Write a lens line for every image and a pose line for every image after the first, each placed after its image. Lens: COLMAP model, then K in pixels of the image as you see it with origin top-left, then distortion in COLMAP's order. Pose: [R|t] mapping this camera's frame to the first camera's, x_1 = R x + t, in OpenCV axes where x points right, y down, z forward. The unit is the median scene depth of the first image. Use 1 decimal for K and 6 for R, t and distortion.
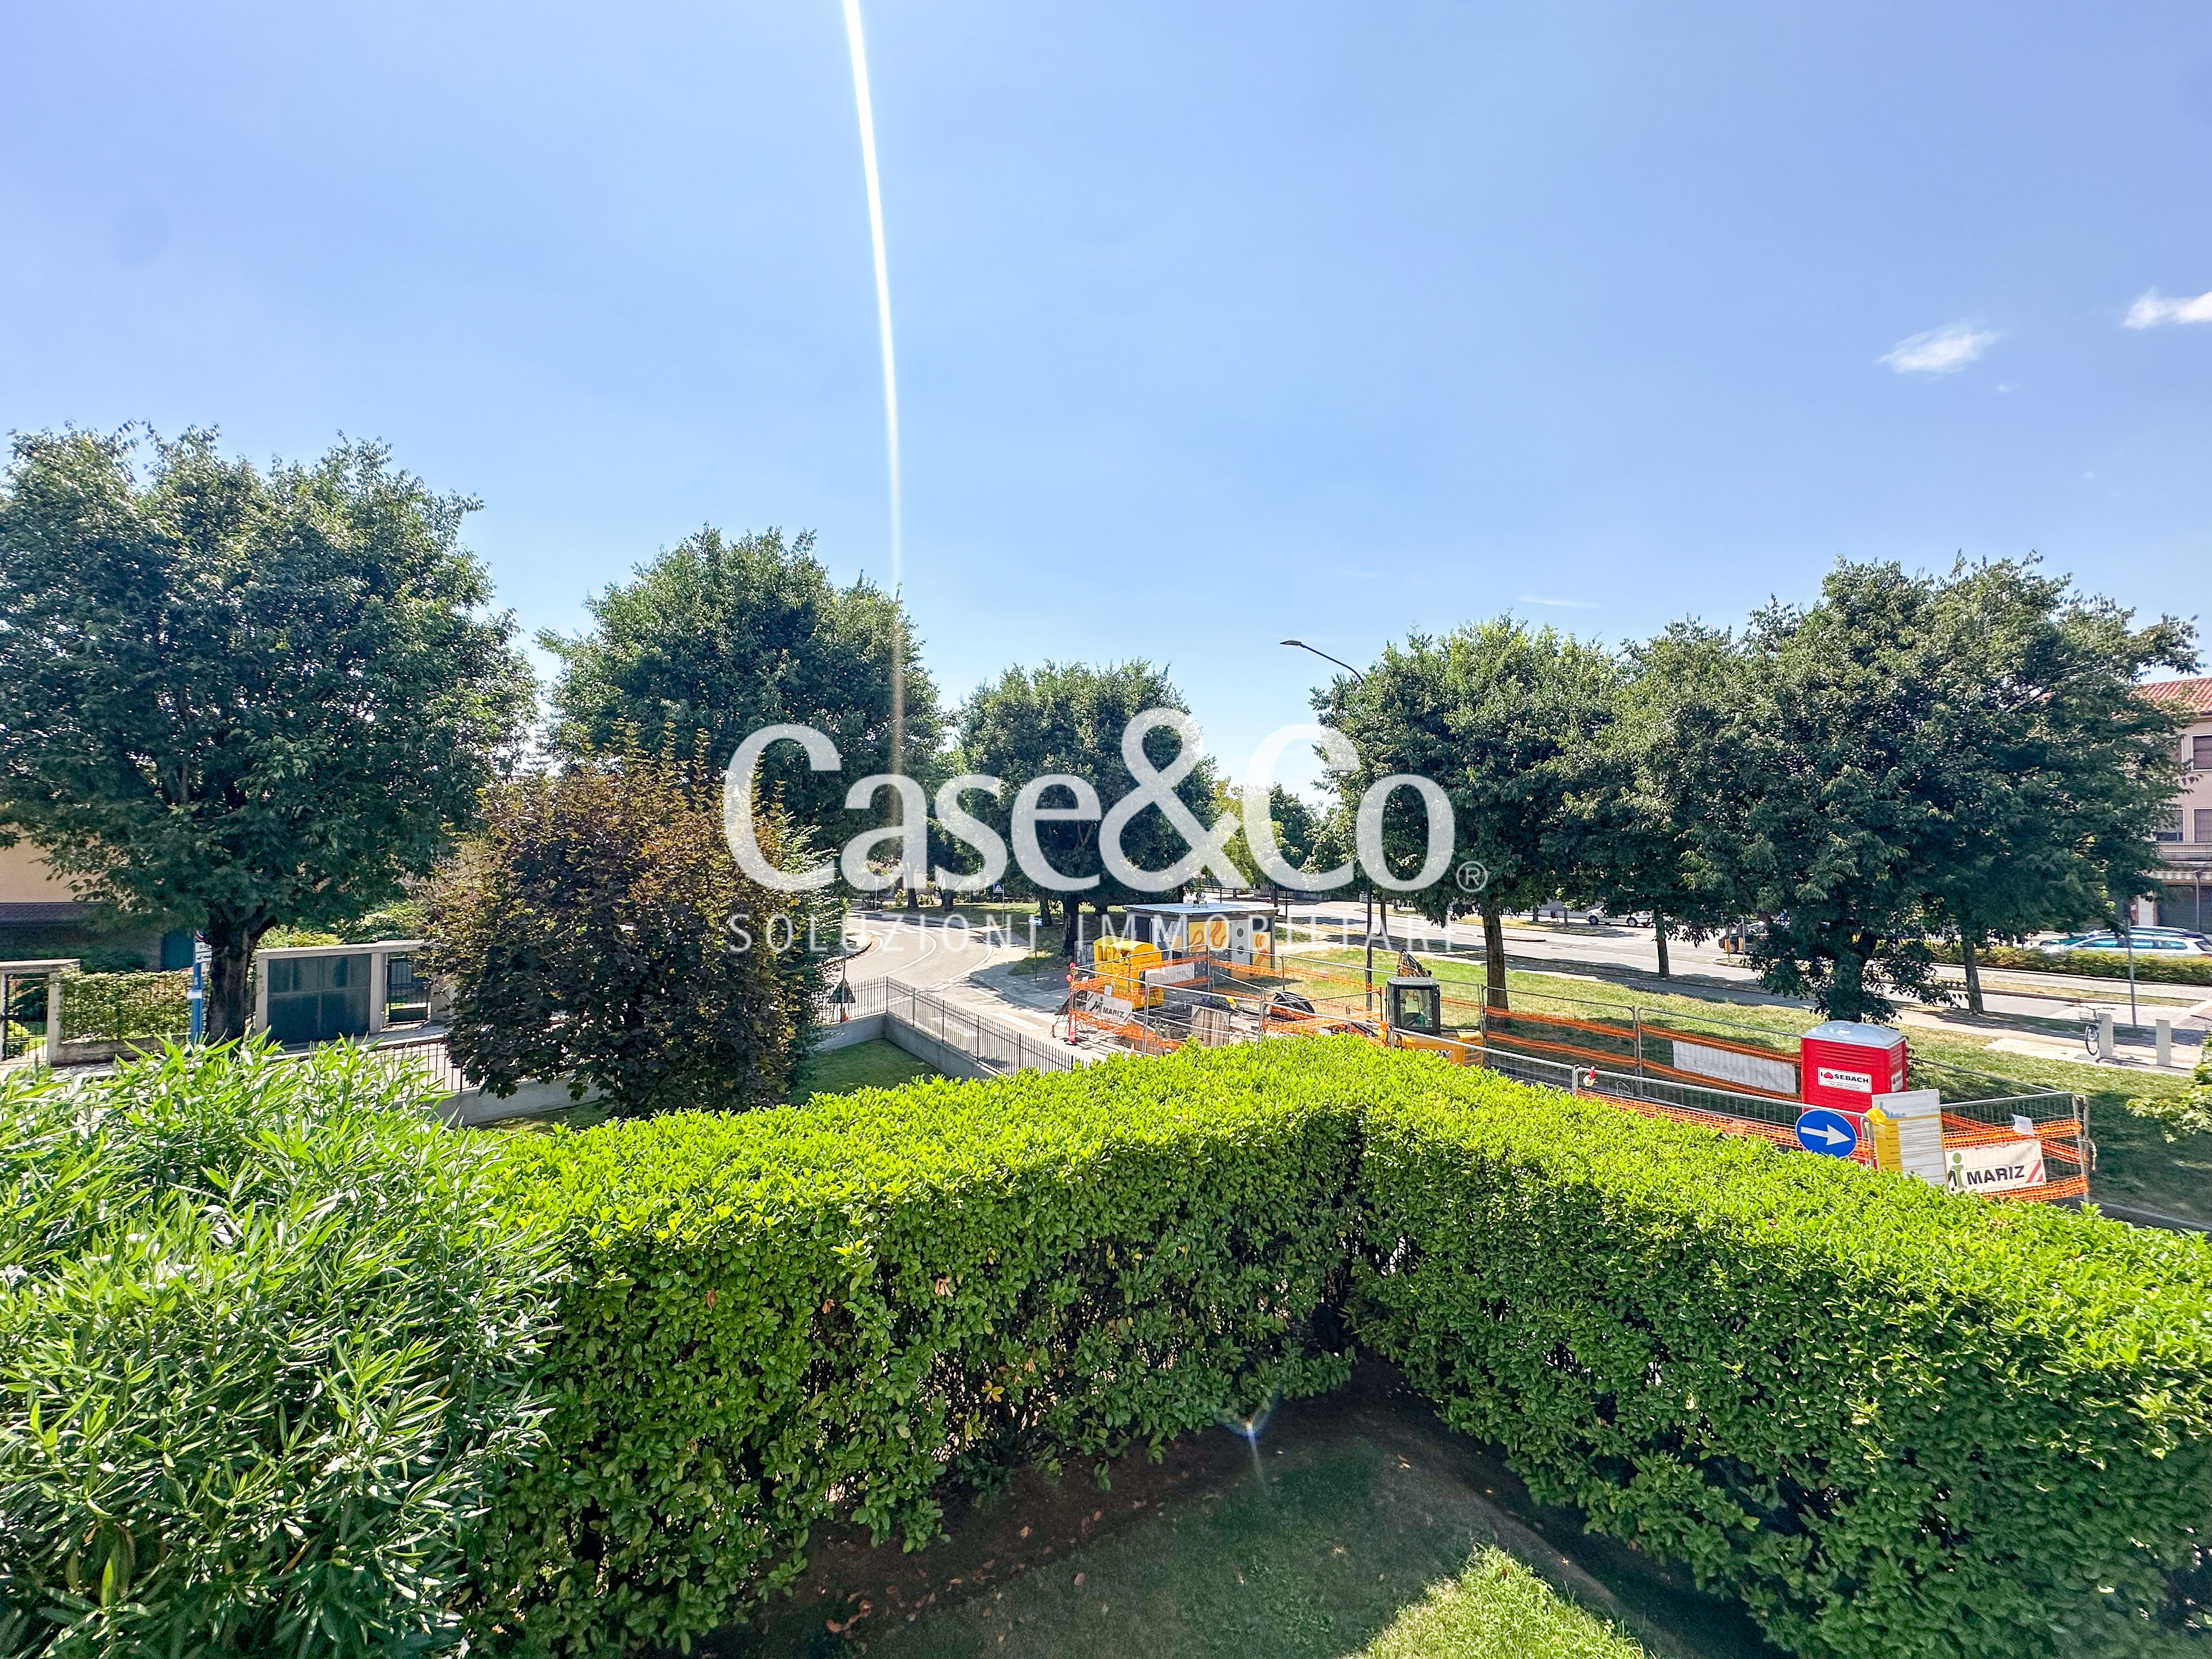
lens RADIAL K [[885.8, 0, 1107.4], [0, 885.8, 829.4], [0, 0, 1]] dist [-0.003644, 0.001002]
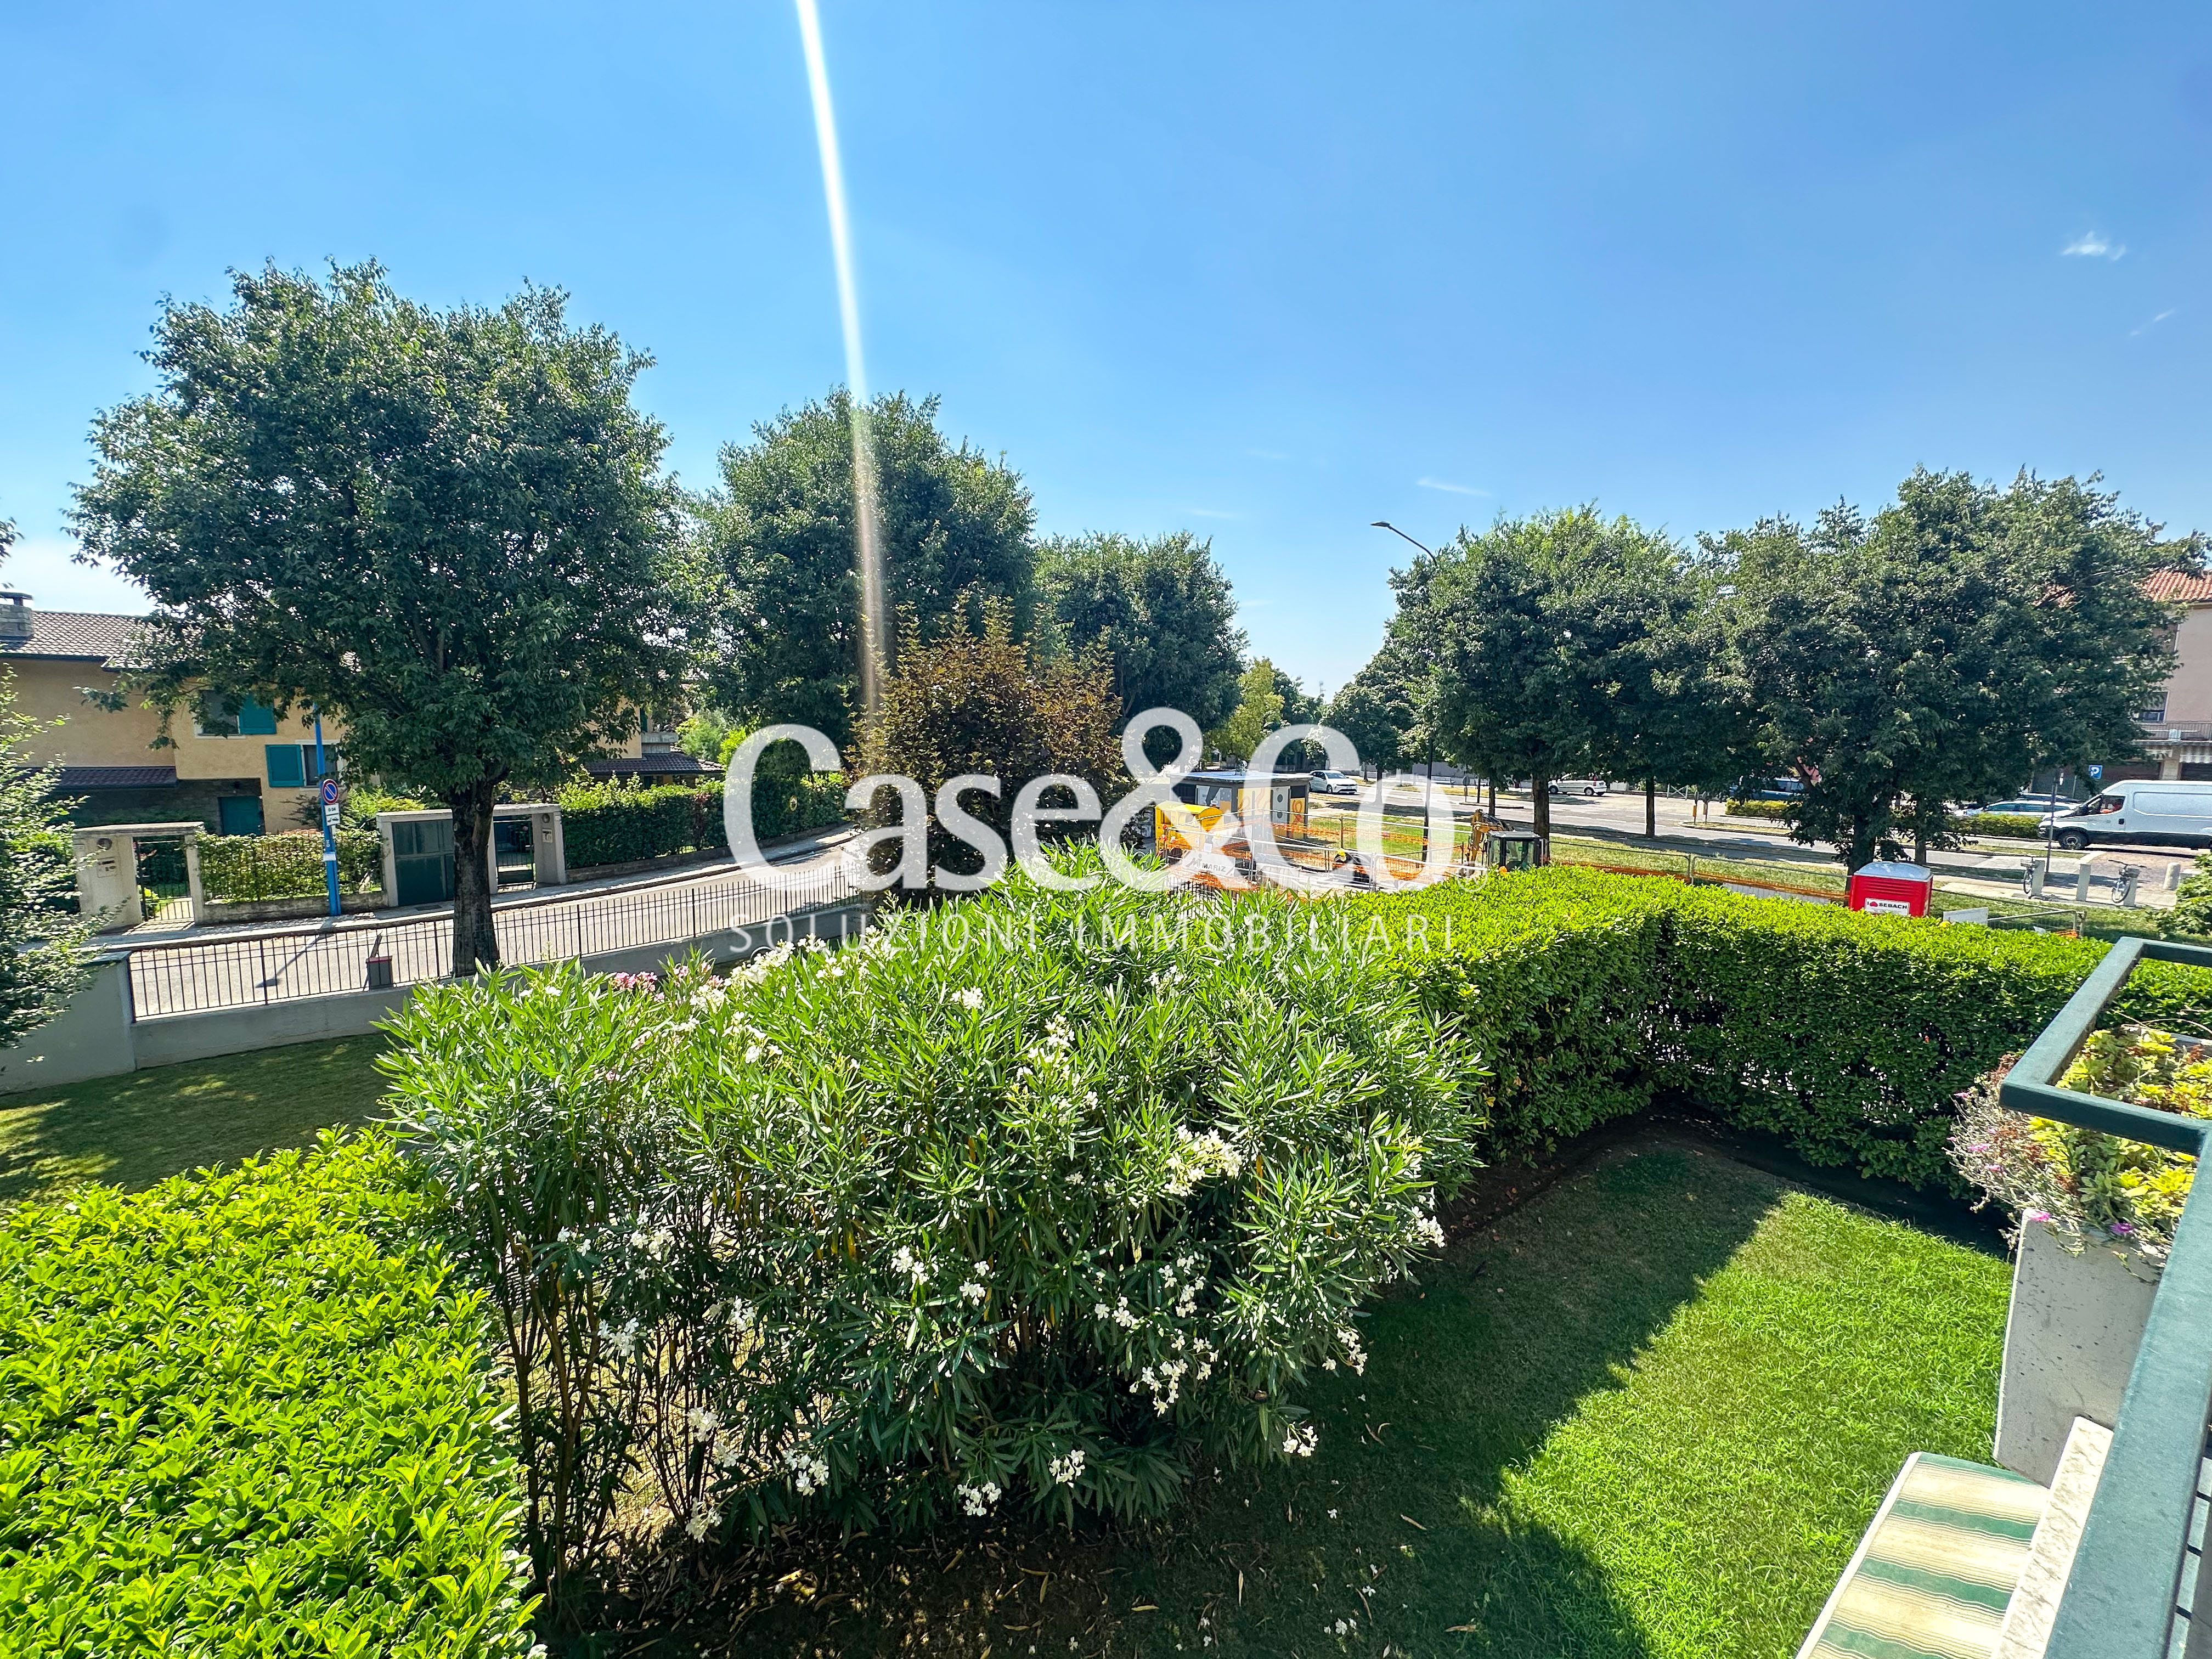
lens RADIAL K [[885.8, 0, 1107.4], [0, 885.8, 829.4], [0, 0, 1]] dist [-0.003644, 0.001002]
pose [[0.995944, -0.003489, 0.089912, -0.502223], [-0.009262, 0.989966, 0.141001, 0.011081], [-0.089501, -0.141262, 0.985918, -0.158863]]
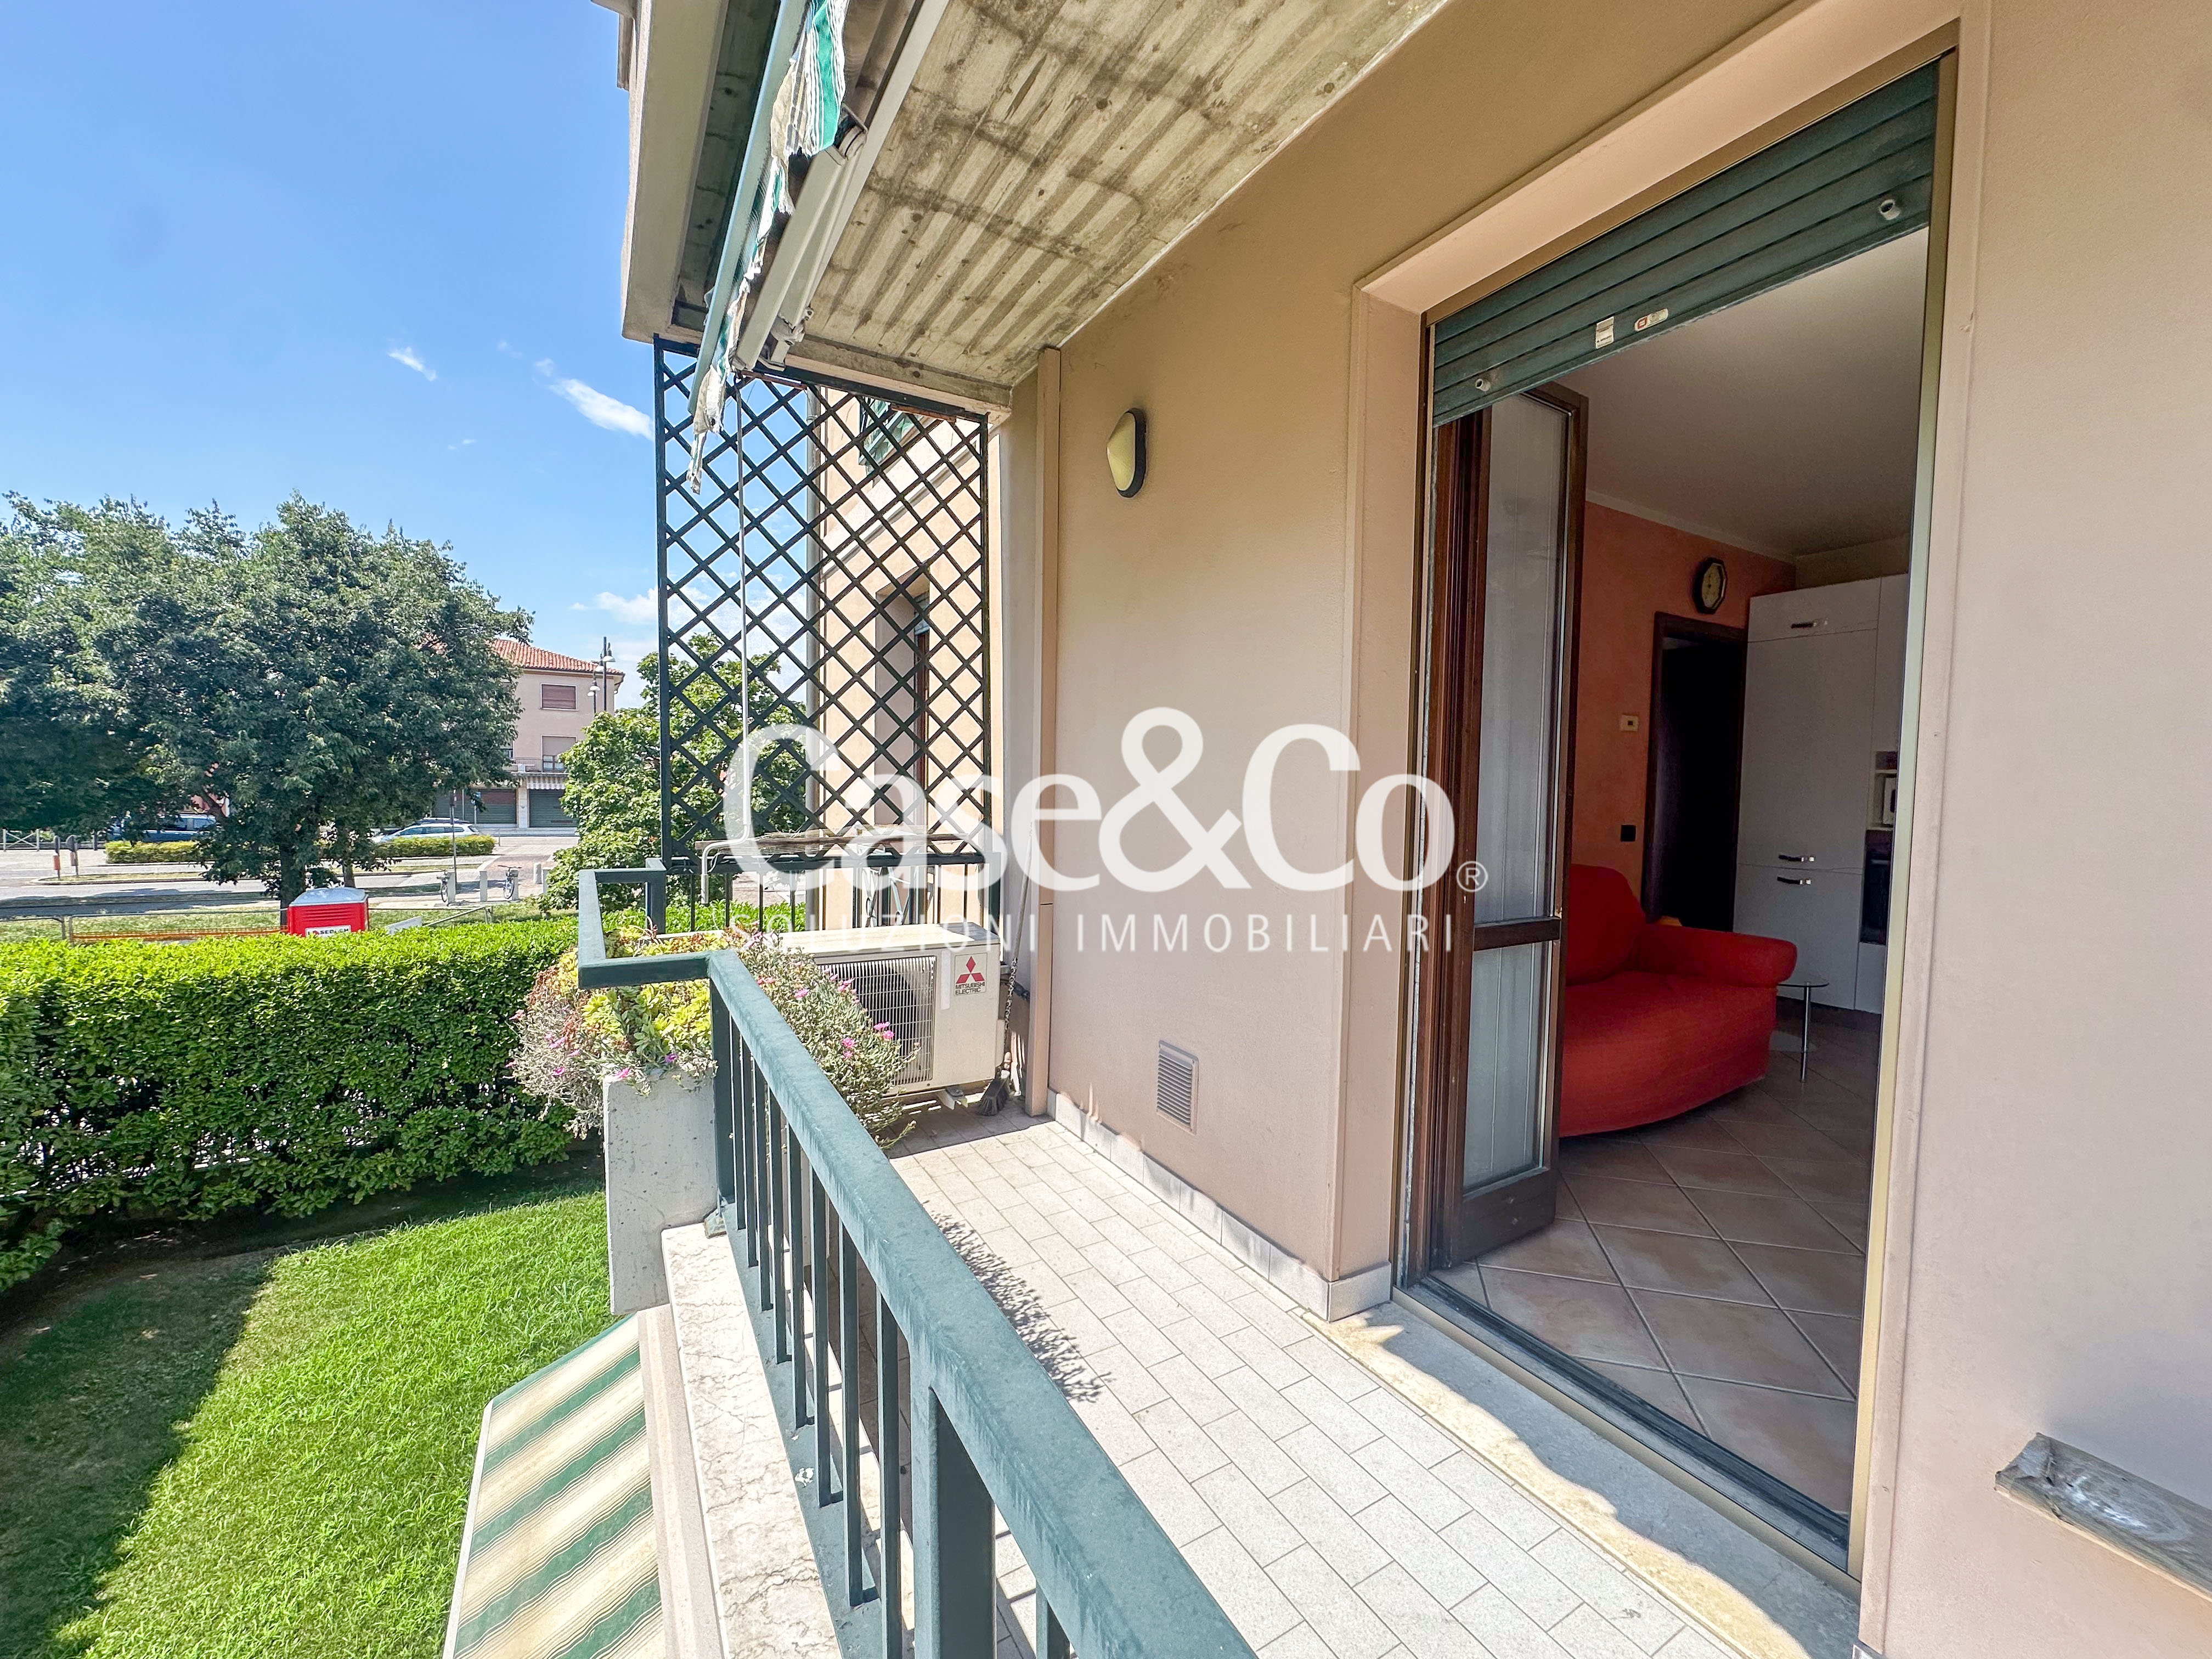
lens RADIAL K [[885.8, 0, 1107.4], [0, 885.8, 829.4], [0, 0, 1]] dist [-0.003644, 0.001002]
pose [[0.017203, -0.056724, 0.998242, -0.495583], [-0.039628, 0.997566, 0.057369, 0.032211], [-0.999066, -0.040545, 0.014913, -0.132300]]
